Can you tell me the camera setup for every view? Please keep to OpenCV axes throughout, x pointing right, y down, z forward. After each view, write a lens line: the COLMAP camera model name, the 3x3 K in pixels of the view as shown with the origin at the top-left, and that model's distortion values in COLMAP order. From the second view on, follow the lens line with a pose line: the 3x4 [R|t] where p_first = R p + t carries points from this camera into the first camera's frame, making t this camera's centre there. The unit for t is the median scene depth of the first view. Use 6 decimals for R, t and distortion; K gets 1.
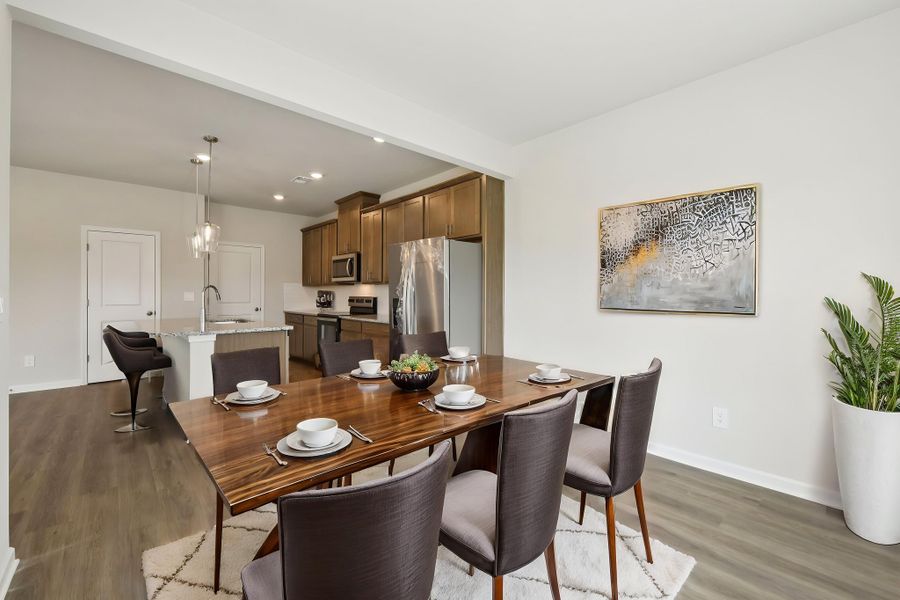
lens RADIAL K [[379.6, 0, 448.3], [0, 379.6, 293.9], [0, 0, 1]] dist [0.000210, 0.000016]
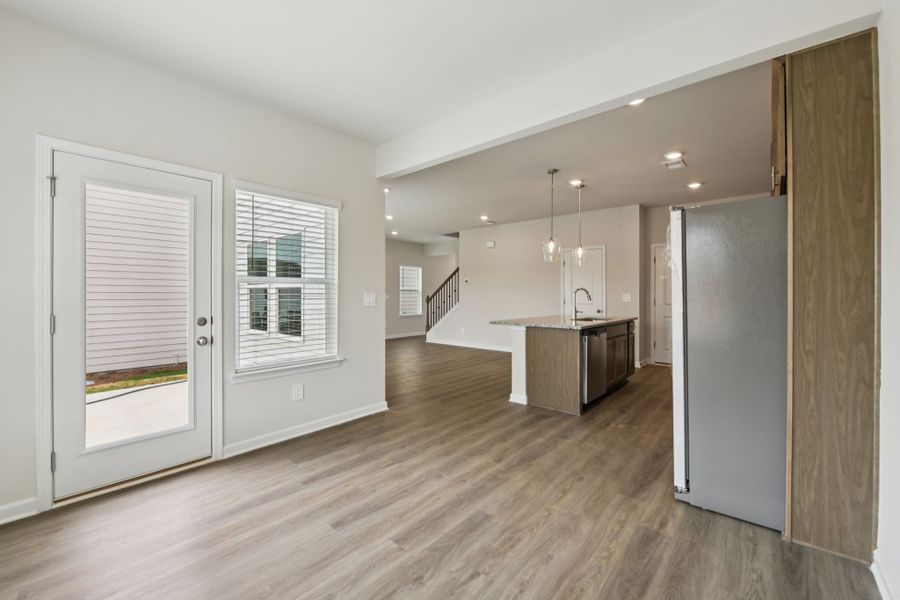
lens RADIAL K [[379.6, 0, 448.3], [0, 379.6, 293.9], [0, 0, 1]] dist [0.000210, 0.000016]
pose [[0.082882, -0.004946, -0.996547, 0.591842], [0.001202, 0.999987, -0.004863, 0.000883], [0.996559, -0.000794, 0.082887, 0.554411]]
